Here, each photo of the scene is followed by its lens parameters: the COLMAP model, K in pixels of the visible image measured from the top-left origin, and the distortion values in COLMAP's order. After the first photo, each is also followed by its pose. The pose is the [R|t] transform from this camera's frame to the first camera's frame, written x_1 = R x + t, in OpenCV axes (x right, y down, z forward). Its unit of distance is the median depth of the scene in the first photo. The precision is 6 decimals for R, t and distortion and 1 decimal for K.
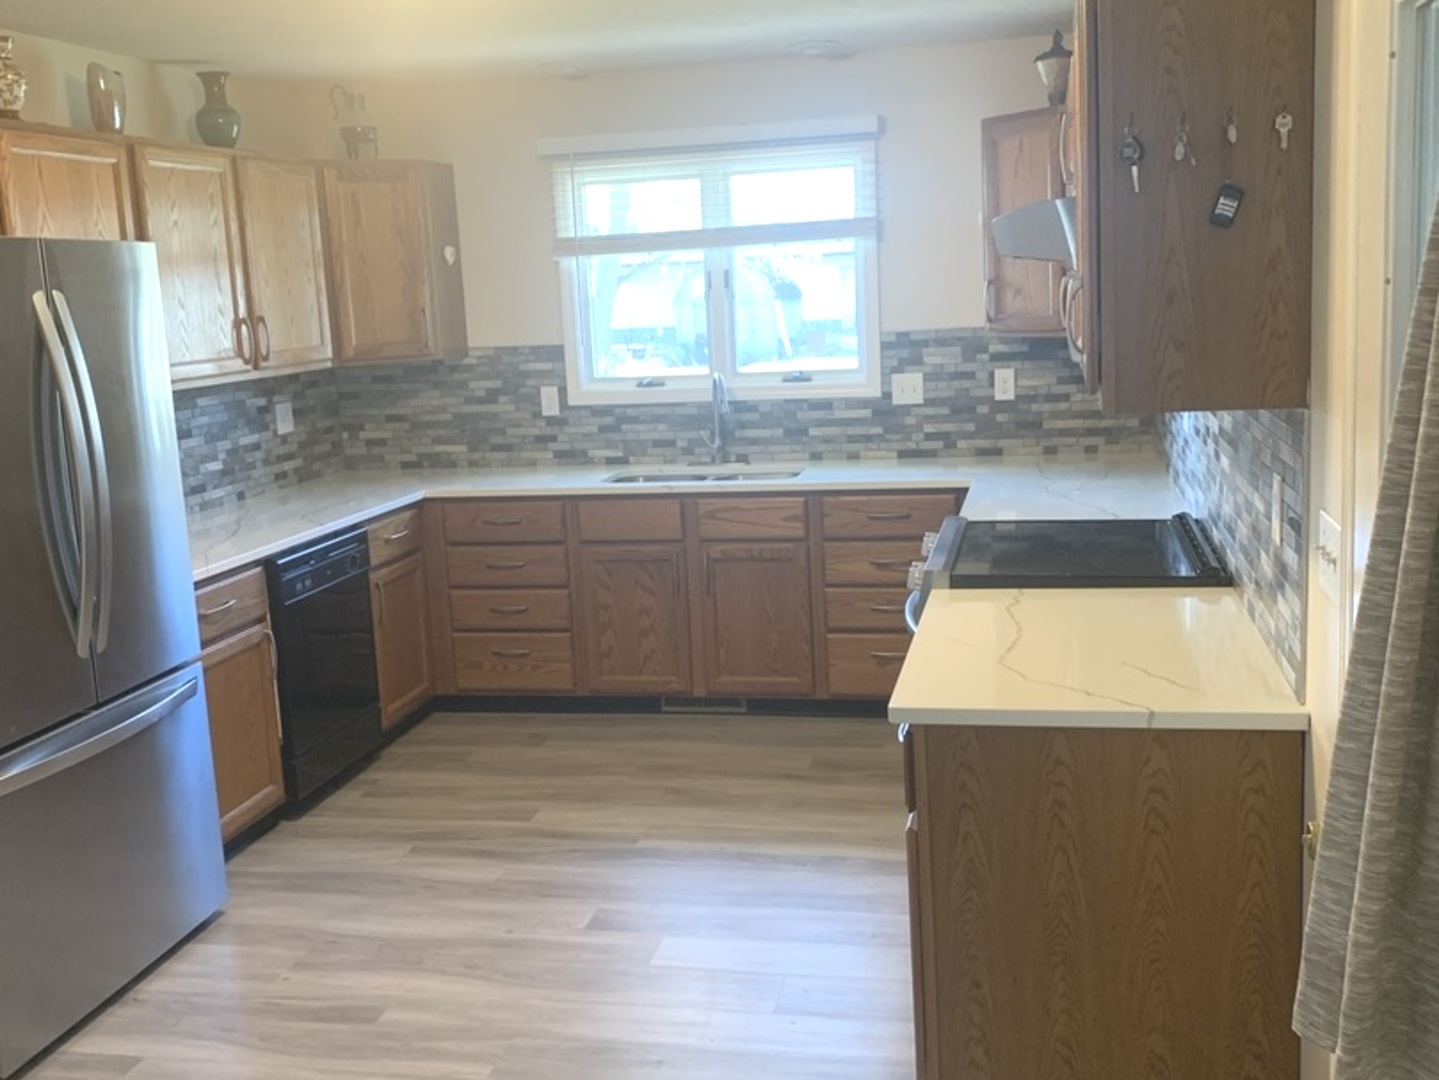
lens RADIAL K [[1420.4, 0, 719.5], [0, 1420.4, 540.0], [0, 0, 1]] dist [0.211239, -0.534993]
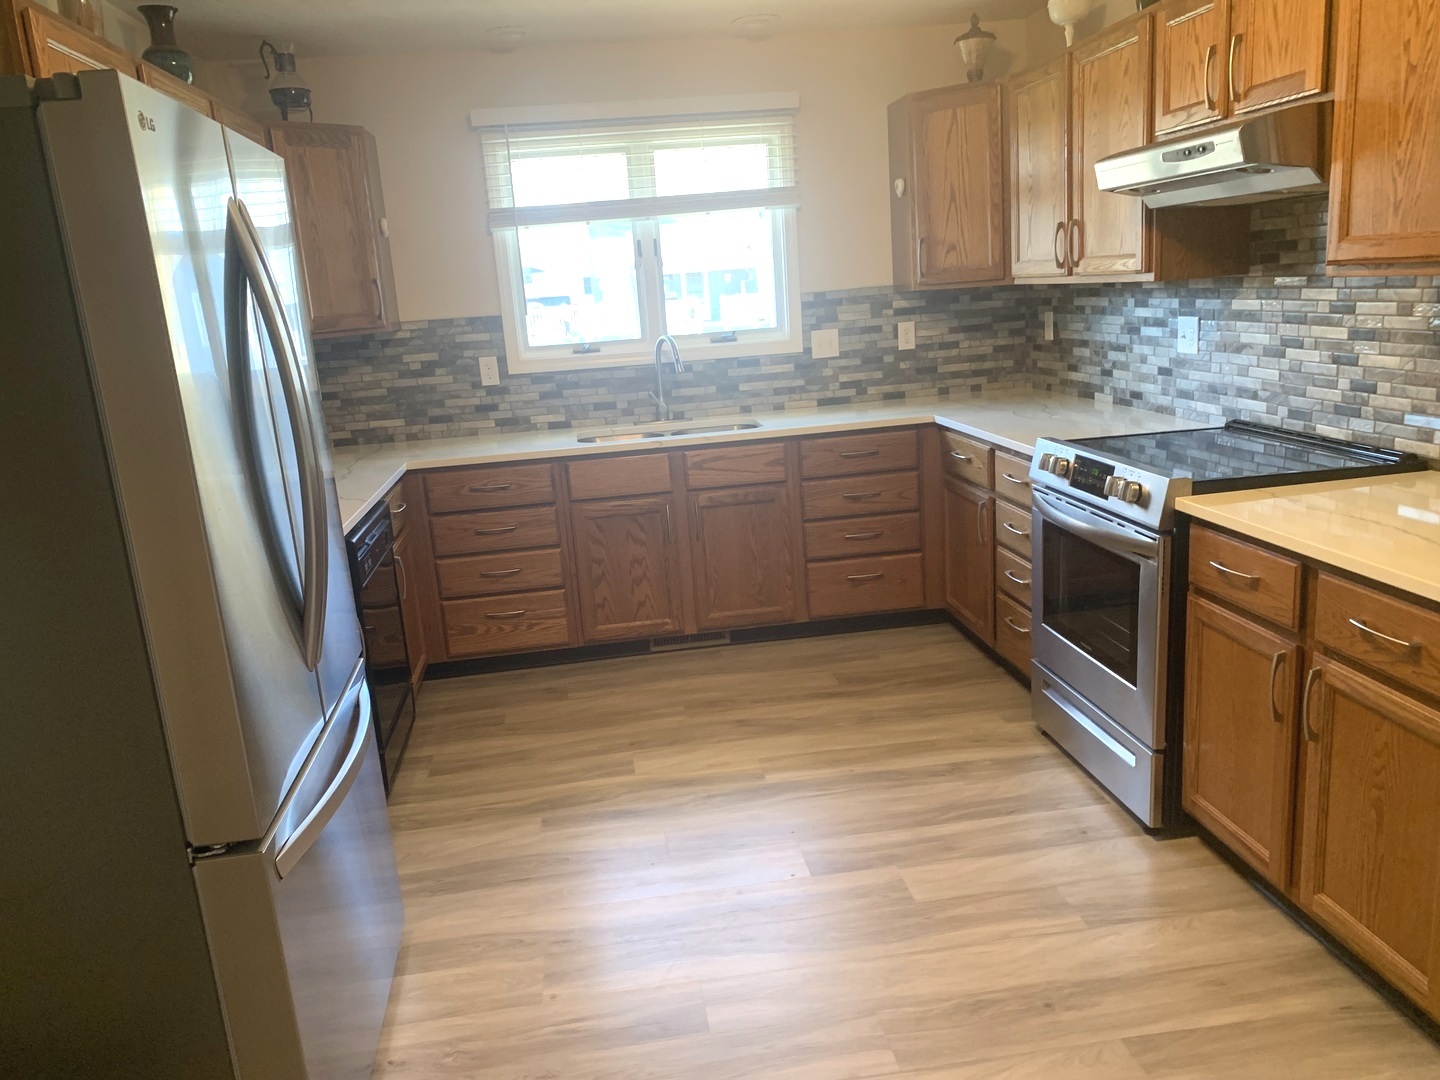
lens RADIAL K [[1062.5, 0, 692.1], [0, 1062.5, 556.8], [0, 0, 1]] dist [0.134802, -0.226435]
pose [[0.942624, -0.100278, 0.318439, -0.257352], [0.083195, 0.994289, 0.066836, -0.002942], [-0.323323, -0.036509, 0.945584, 0.224268]]
